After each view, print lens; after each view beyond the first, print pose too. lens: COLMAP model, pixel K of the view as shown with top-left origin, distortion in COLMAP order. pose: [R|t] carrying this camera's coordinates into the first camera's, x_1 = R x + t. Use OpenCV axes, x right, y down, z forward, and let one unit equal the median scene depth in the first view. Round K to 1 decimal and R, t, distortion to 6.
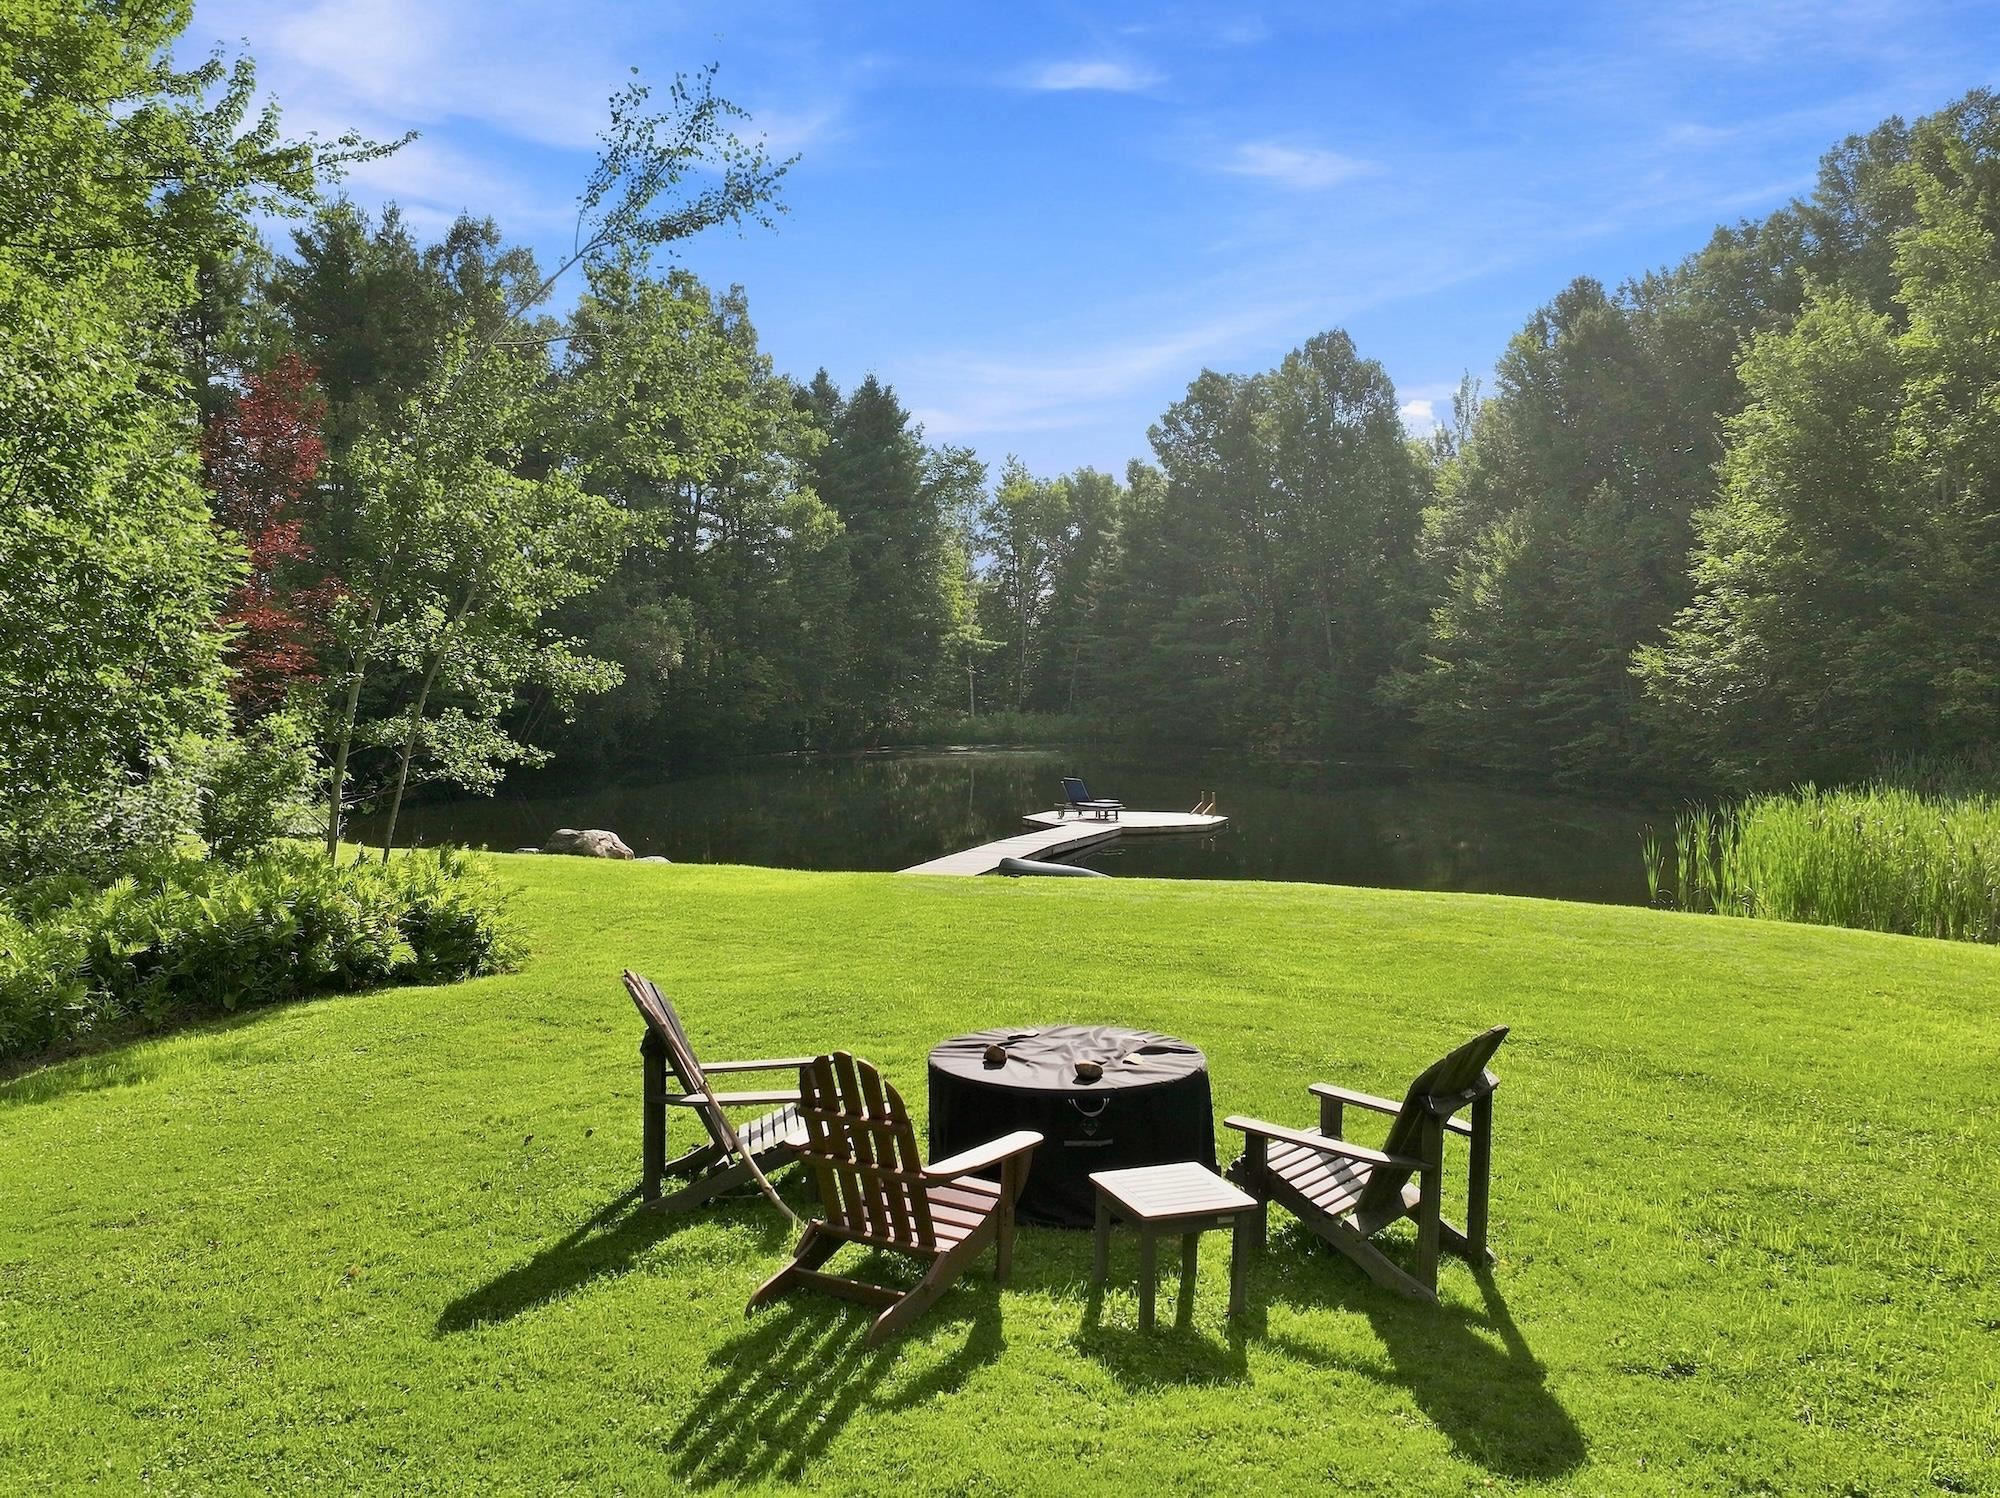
lens RADIAL K [[1386.8, 0, 1000.2], [0, 1386.8, 740.5], [0, 0, 1]] dist [0.009102, 0.007551]
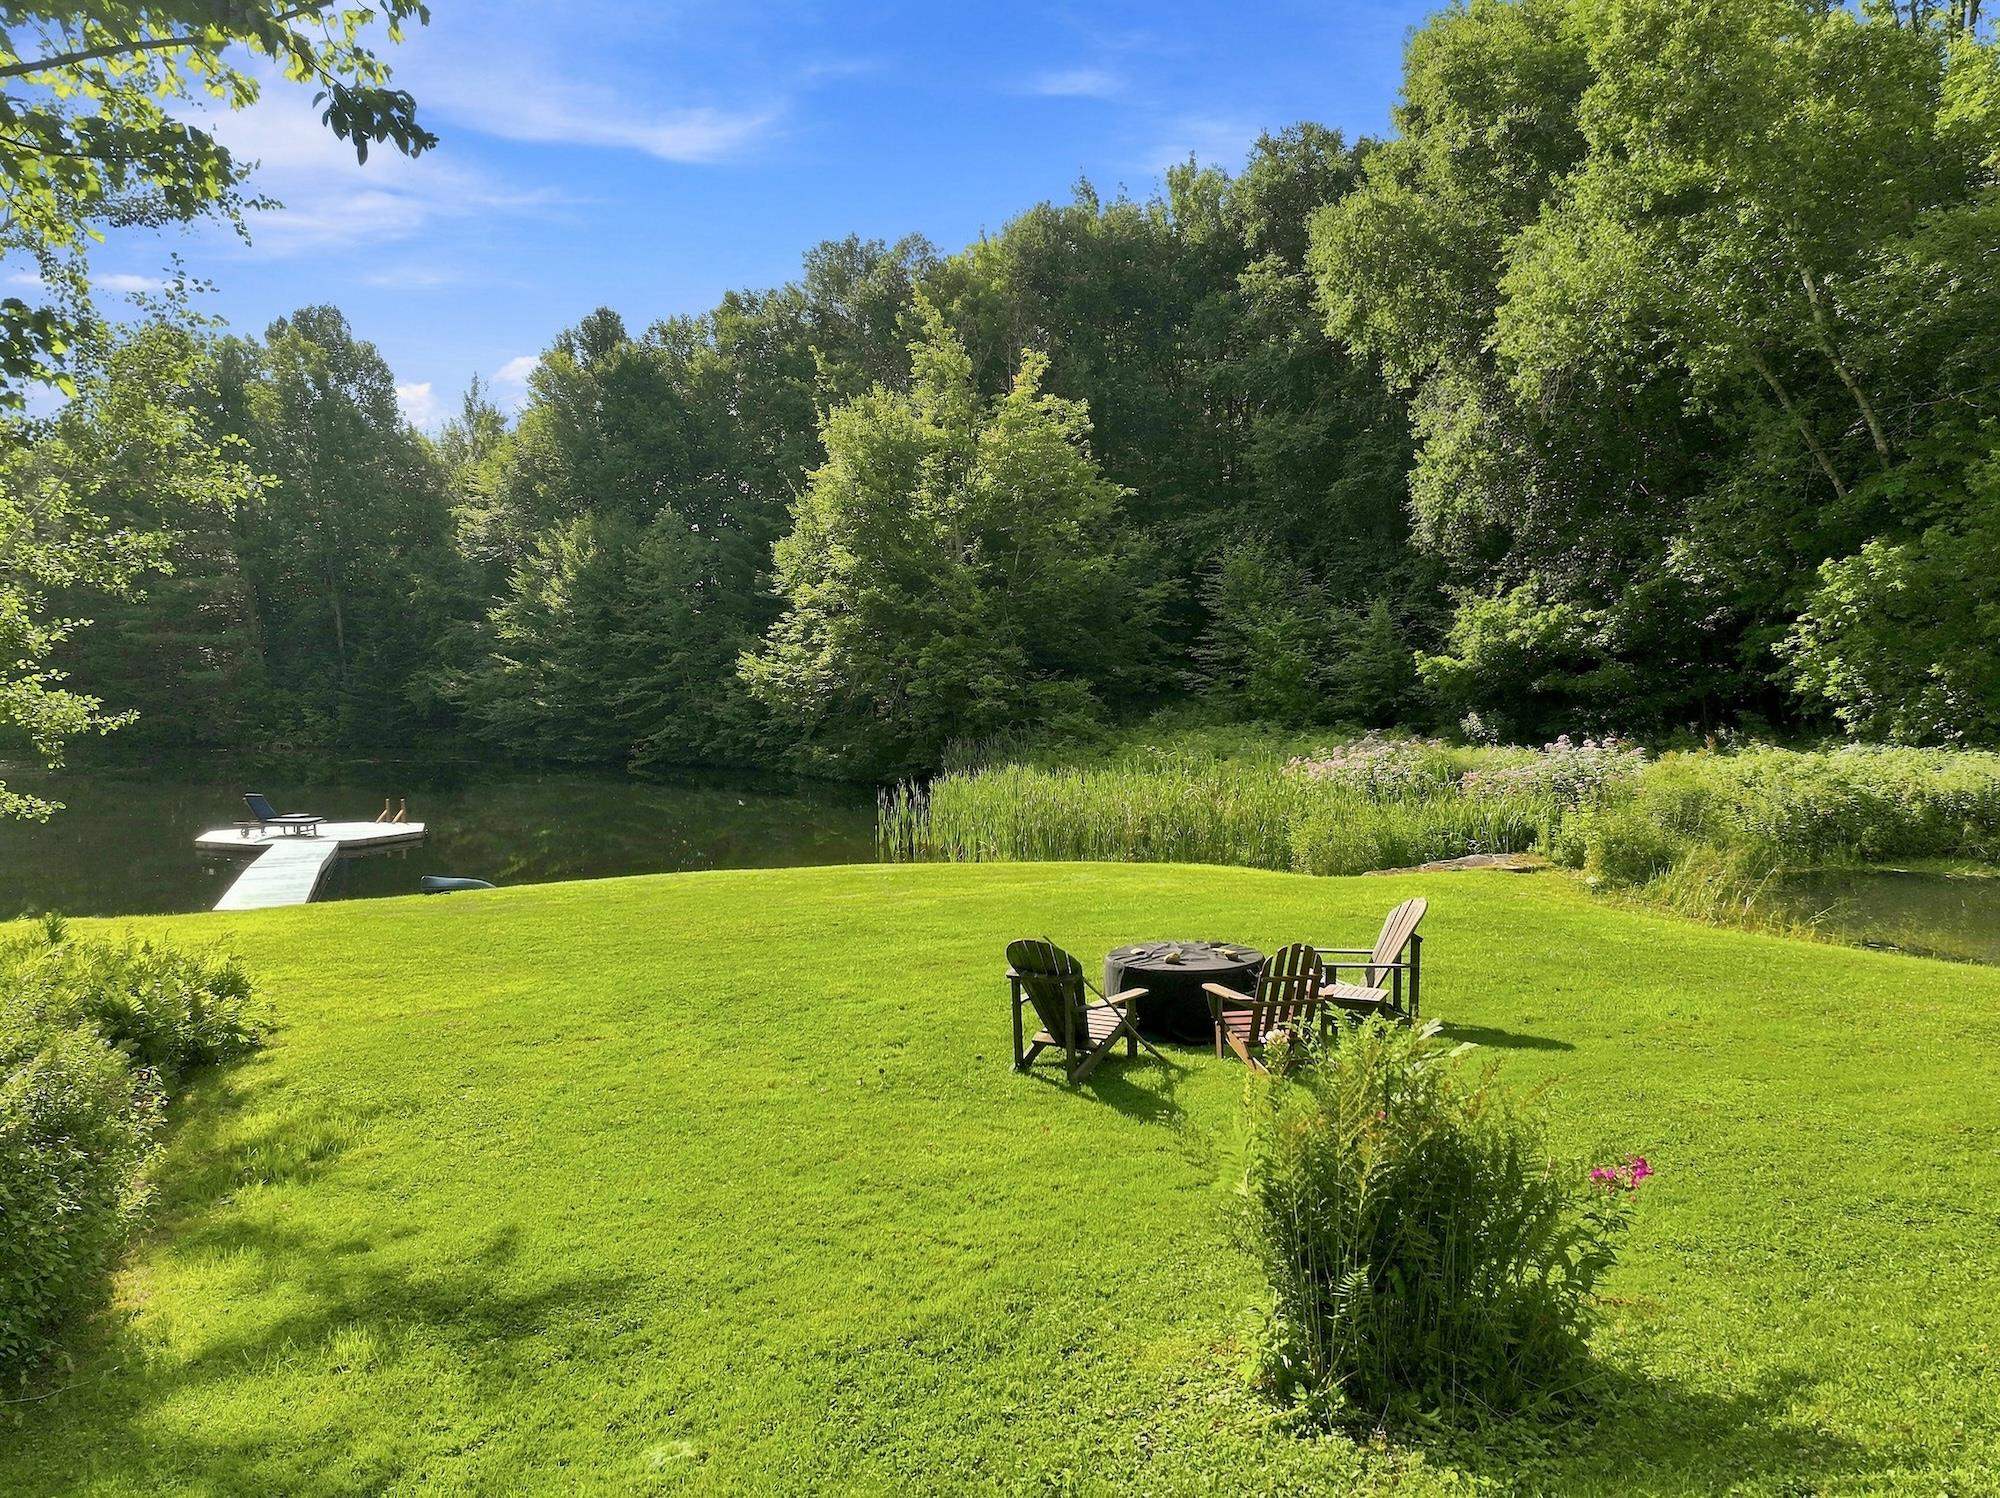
lens RADIAL K [[1386.8, 0, 1001.5], [0, 1386.8, 755.9], [0, 0, 1]] dist [0.009102, 0.007551]
pose [[0.729180, -0.043436, 0.682942, -0.144196], [0.028858, 0.999048, 0.032729, -0.009550], [-0.683713, -0.004157, 0.729739, -0.014843]]
